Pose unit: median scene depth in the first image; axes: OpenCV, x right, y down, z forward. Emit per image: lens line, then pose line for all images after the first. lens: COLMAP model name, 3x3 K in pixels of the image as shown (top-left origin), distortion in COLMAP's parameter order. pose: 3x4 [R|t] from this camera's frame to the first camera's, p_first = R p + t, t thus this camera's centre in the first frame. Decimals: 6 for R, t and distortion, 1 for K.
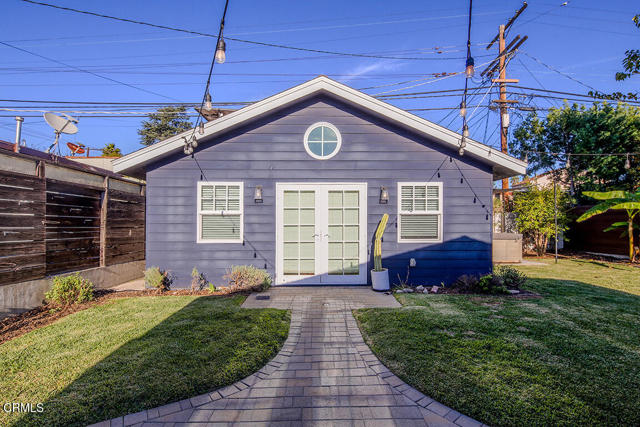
lens RADIAL K [[310.4, 0, 319.8], [0, 310.4, 215.7], [0, 0, 1]] dist [0.002450, -0.003378]
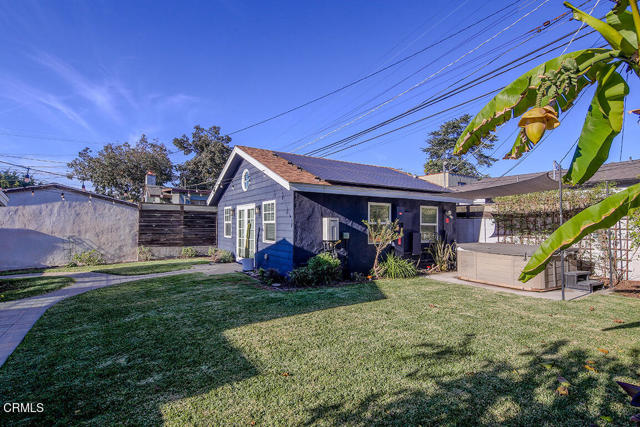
lens RADIAL K [[310.4, 0, 317.1], [0, 310.4, 212.0], [0, 0, 1]] dist [0.002450, -0.003378]
pose [[0.537996, -0.033439, -0.842284, 1.656953], [-0.002106, 0.999156, -0.041012, 0.002772], [0.842945, 0.023838, 0.537472, 0.411258]]
